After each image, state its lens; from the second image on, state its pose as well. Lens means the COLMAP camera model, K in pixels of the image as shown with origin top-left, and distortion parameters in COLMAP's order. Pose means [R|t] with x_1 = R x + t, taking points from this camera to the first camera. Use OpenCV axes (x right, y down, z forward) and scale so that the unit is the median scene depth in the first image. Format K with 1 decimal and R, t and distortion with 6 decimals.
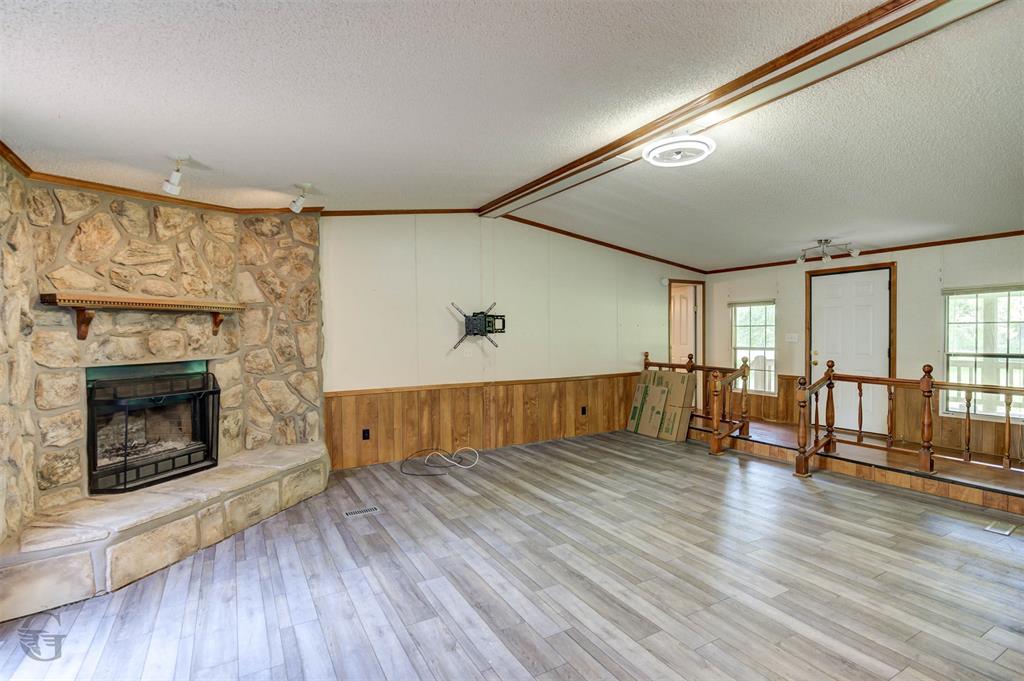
lens RADIAL K [[491.5, 0, 510.5], [0, 491.5, 343.6], [0, 0, 1]] dist [0.003955, -0.004679]
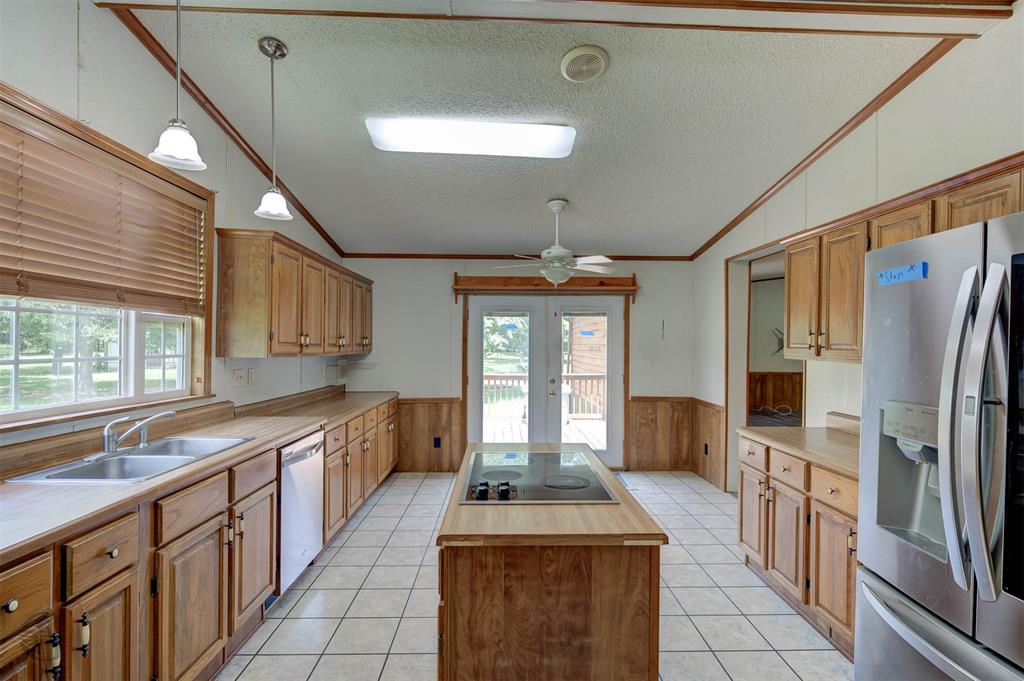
lens RADIAL K [[491.5, 0, 512.3], [0, 491.5, 345.9], [0, 0, 1]] dist [0.003955, -0.004679]
pose [[0.881080, 0.023395, -0.472388, -0.164230], [-0.027961, 0.999606, -0.002646, 0.024505], [0.472140, 0.015540, 0.881387, -1.564995]]
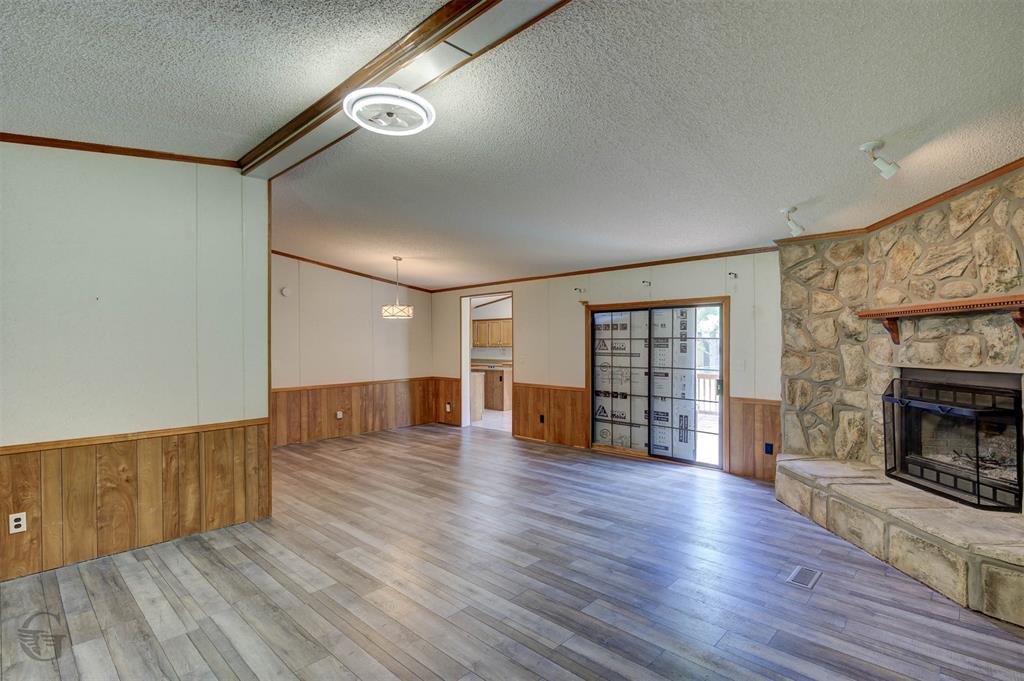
lens RADIAL K [[491.5, 0, 518.5], [0, 491.5, 345.0], [0, 0, 1]] dist [0.003955, -0.004679]
pose [[-0.952958, 0.012975, -0.302826, 0.332150], [0.006705, 0.999741, 0.021734, -0.032125], [0.303030, 0.018681, -0.952798, 1.546126]]
